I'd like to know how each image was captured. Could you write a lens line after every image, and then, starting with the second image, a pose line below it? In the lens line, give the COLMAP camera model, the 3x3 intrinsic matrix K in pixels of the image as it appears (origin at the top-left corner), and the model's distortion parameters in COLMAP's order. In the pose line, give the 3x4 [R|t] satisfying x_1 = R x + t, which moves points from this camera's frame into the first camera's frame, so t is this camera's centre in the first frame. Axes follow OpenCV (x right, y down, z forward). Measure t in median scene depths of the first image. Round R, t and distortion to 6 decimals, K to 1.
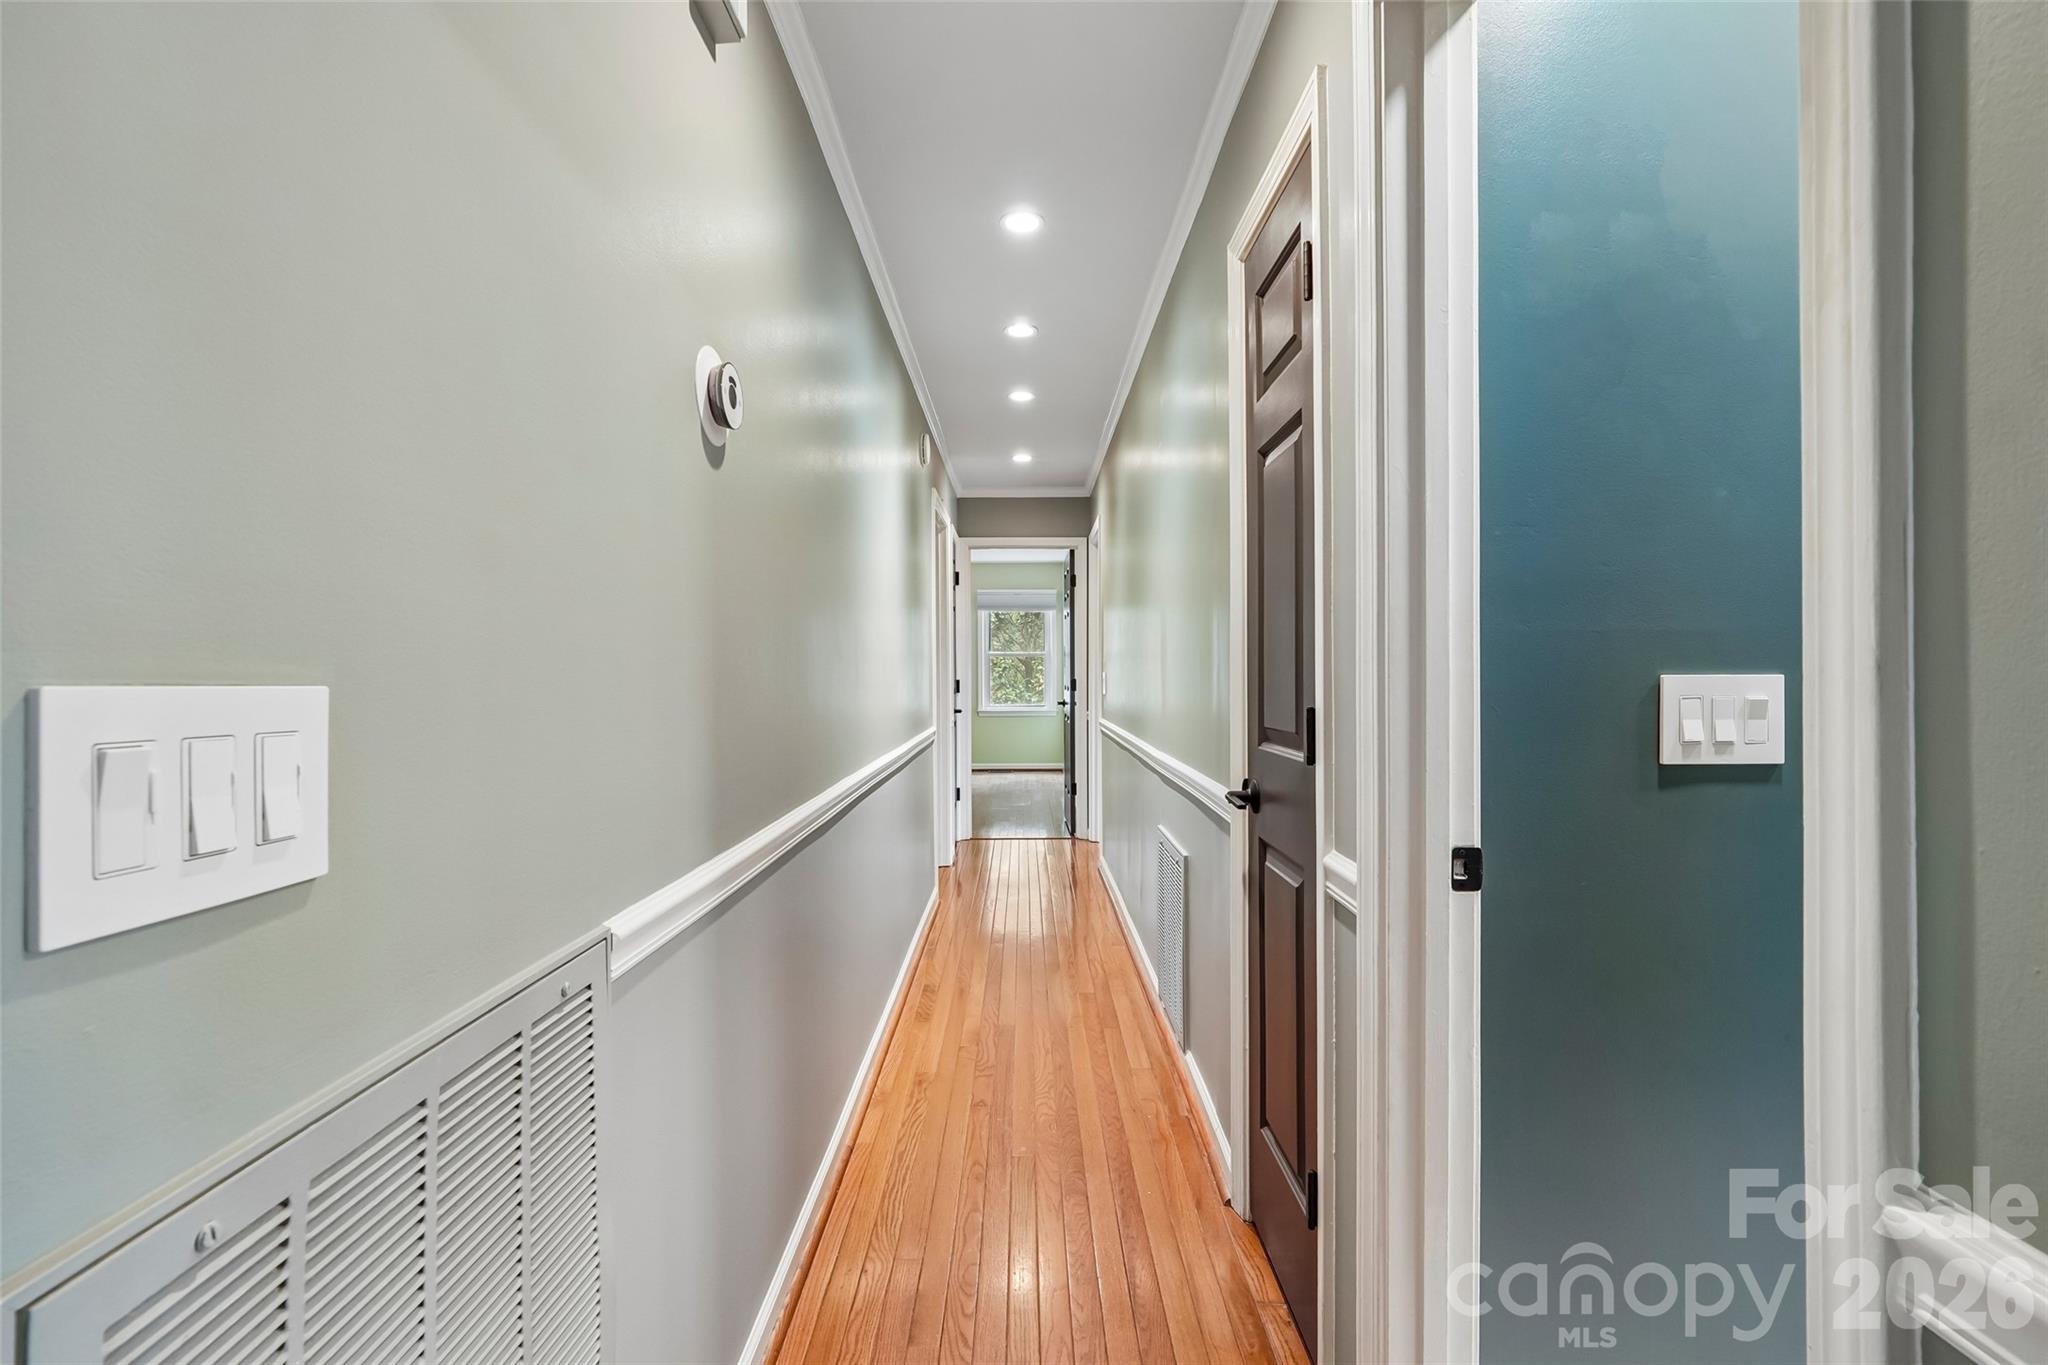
lens RADIAL K [[879.3, 0, 1020.0], [0, 879.3, 672.2], [0, 0, 1]] dist [0.003072, 0.000559]
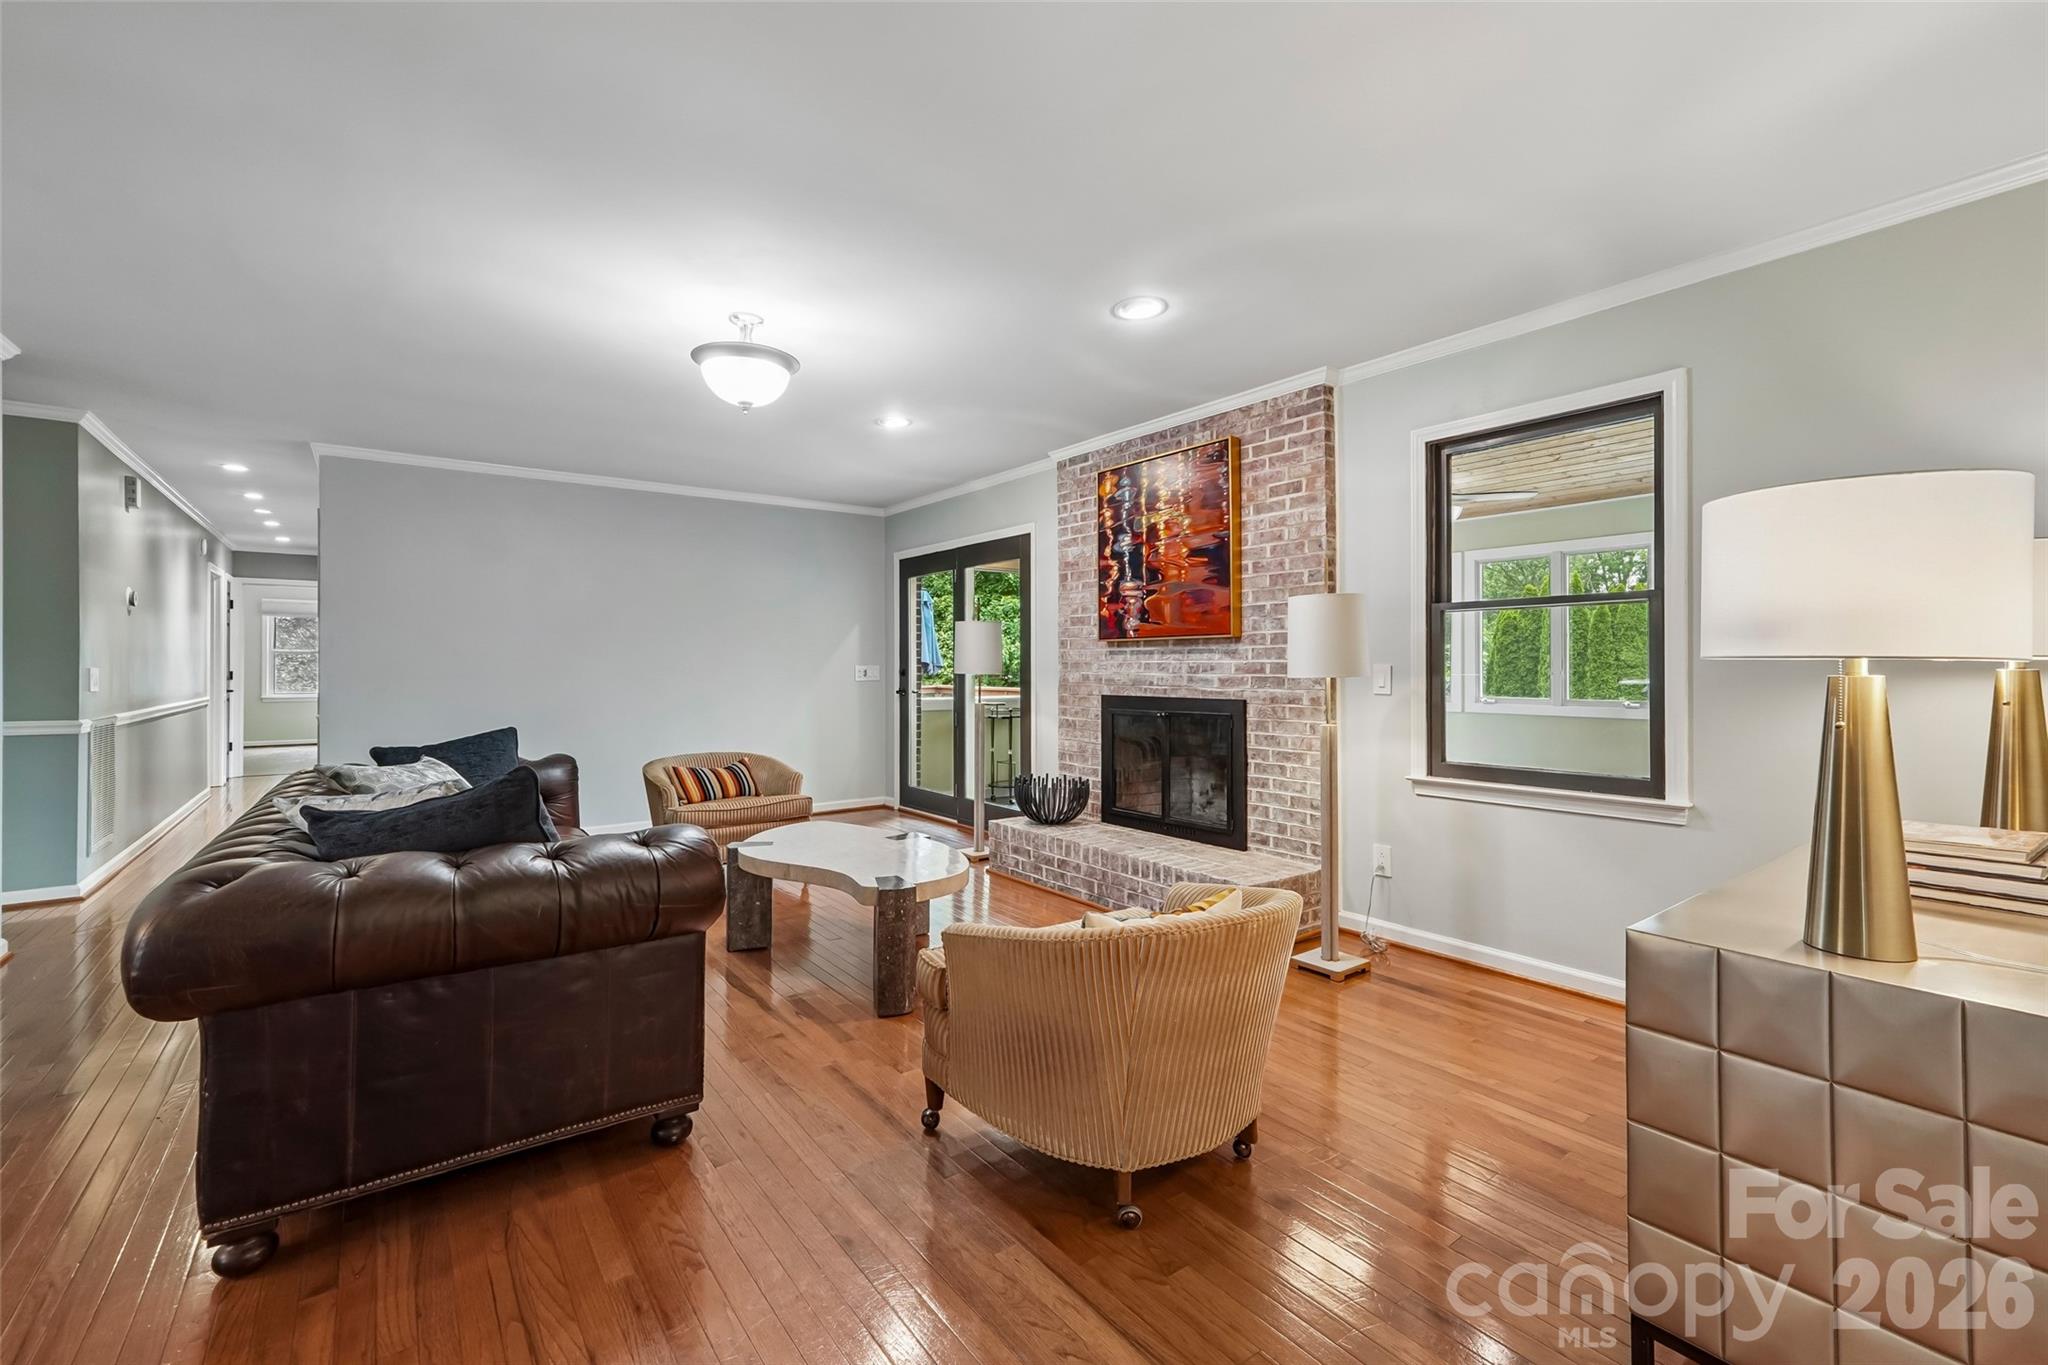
lens RADIAL K [[874.2, 0, 1016.8], [0, 874.2, 656.8], [0, 0, 1]] dist [0.001586, 0.000367]
pose [[0.801760, 0.009733, 0.597566, 0.120096], [-0.003290, 0.999924, -0.011871, -0.003037], [-0.597637, 0.007552, 0.801732, -1.084935]]
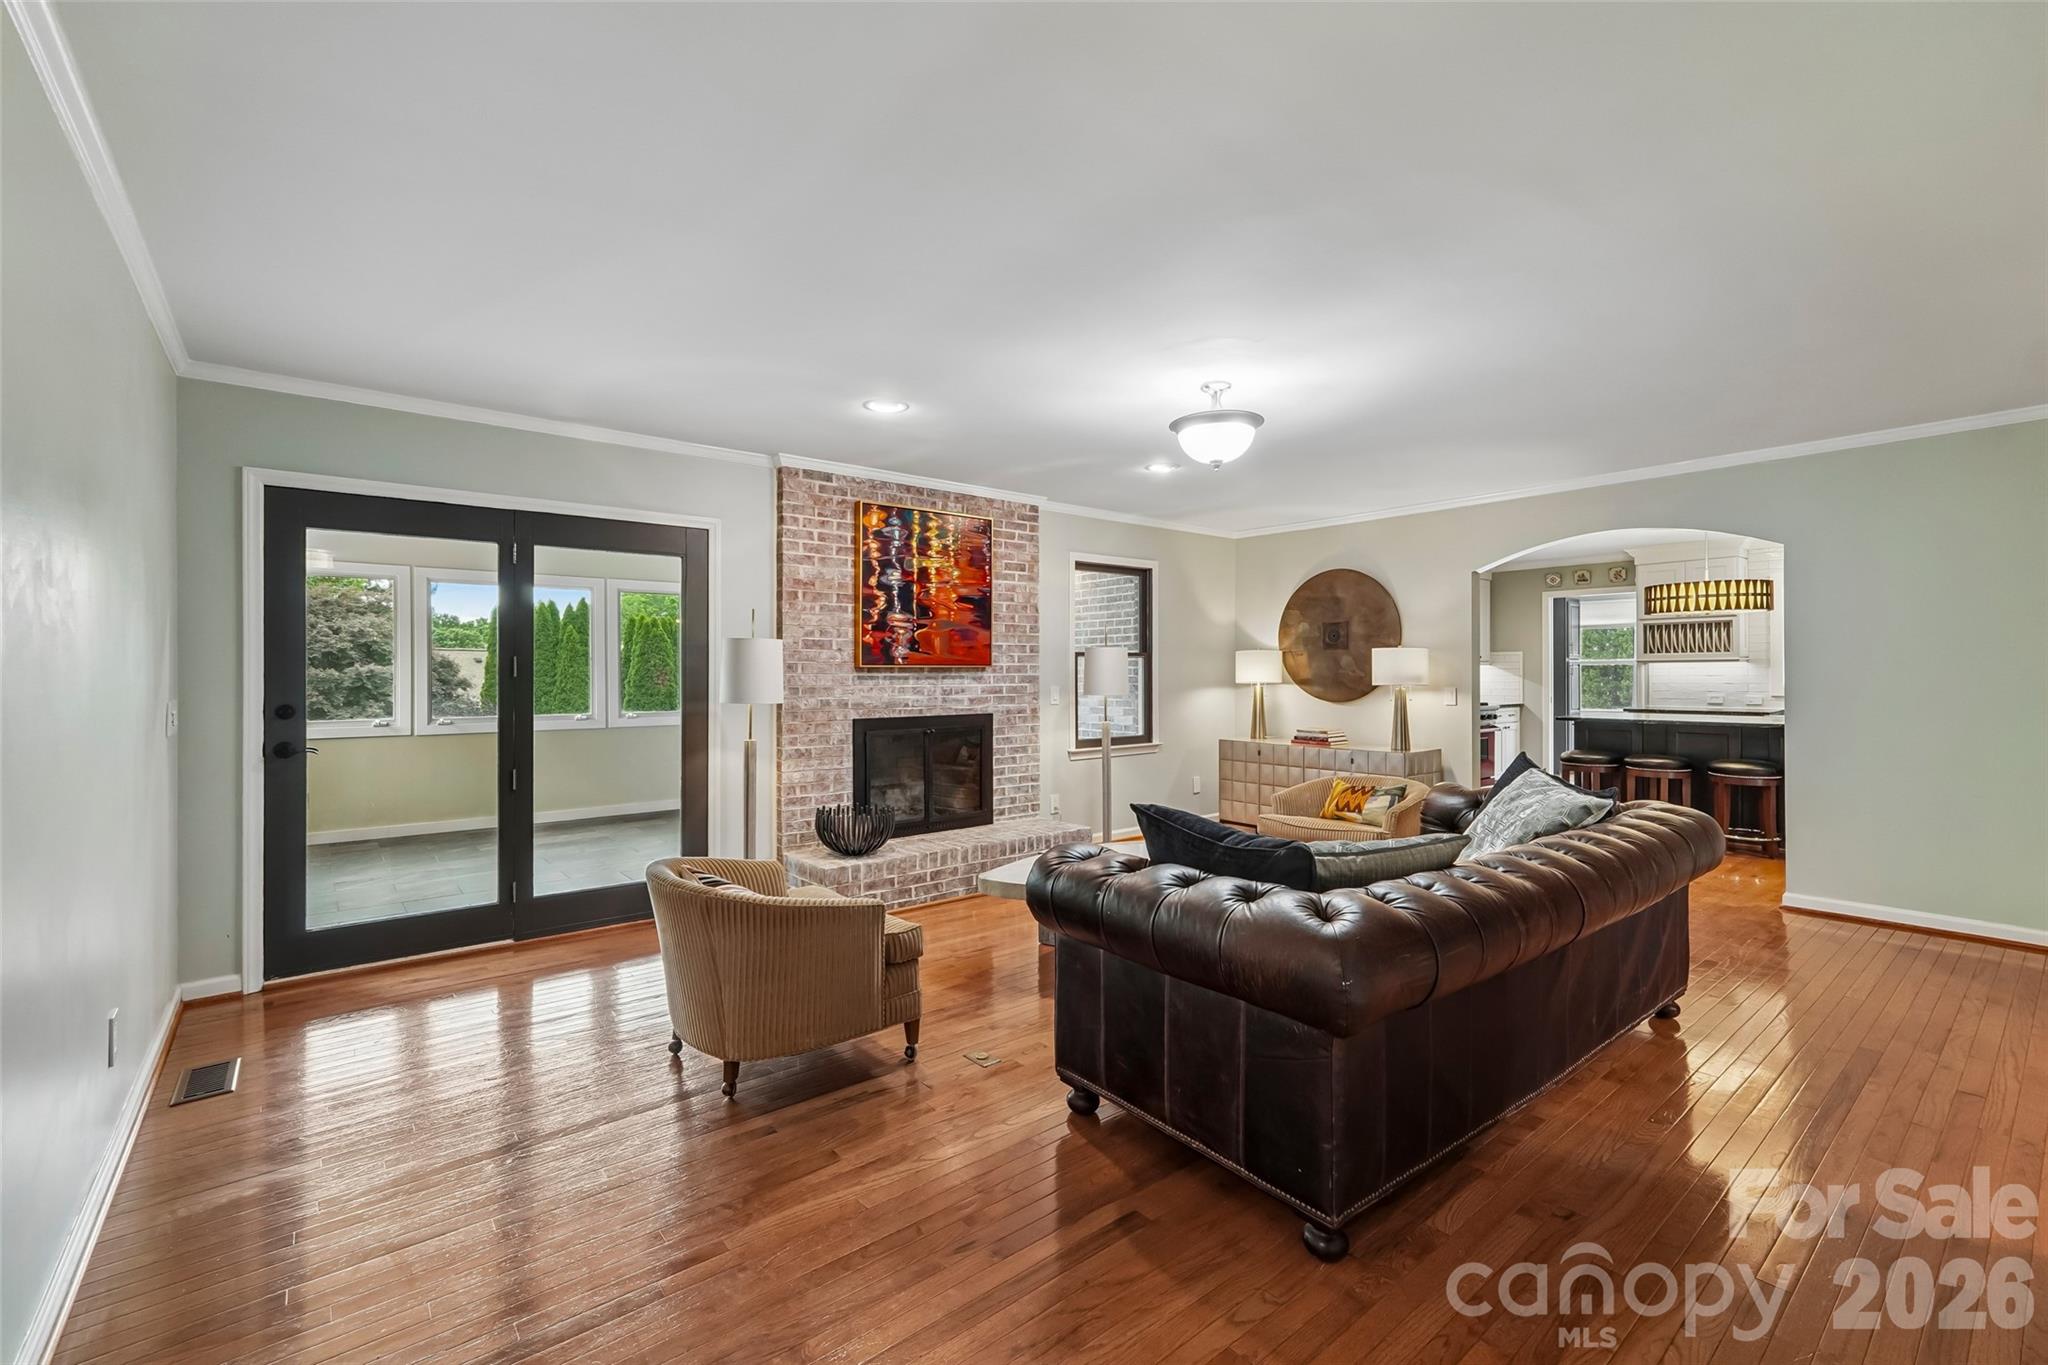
lens RADIAL K [[879.3, 0, 1020.0], [0, 879.3, 672.2], [0, 0, 1]] dist [0.003072, 0.000559]
pose [[-0.636161, 0.004979, 0.771540, -0.495353], [0.003512, 0.999988, -0.003558, -0.052705], [-0.771548, 0.000447, -0.636171, 2.141840]]
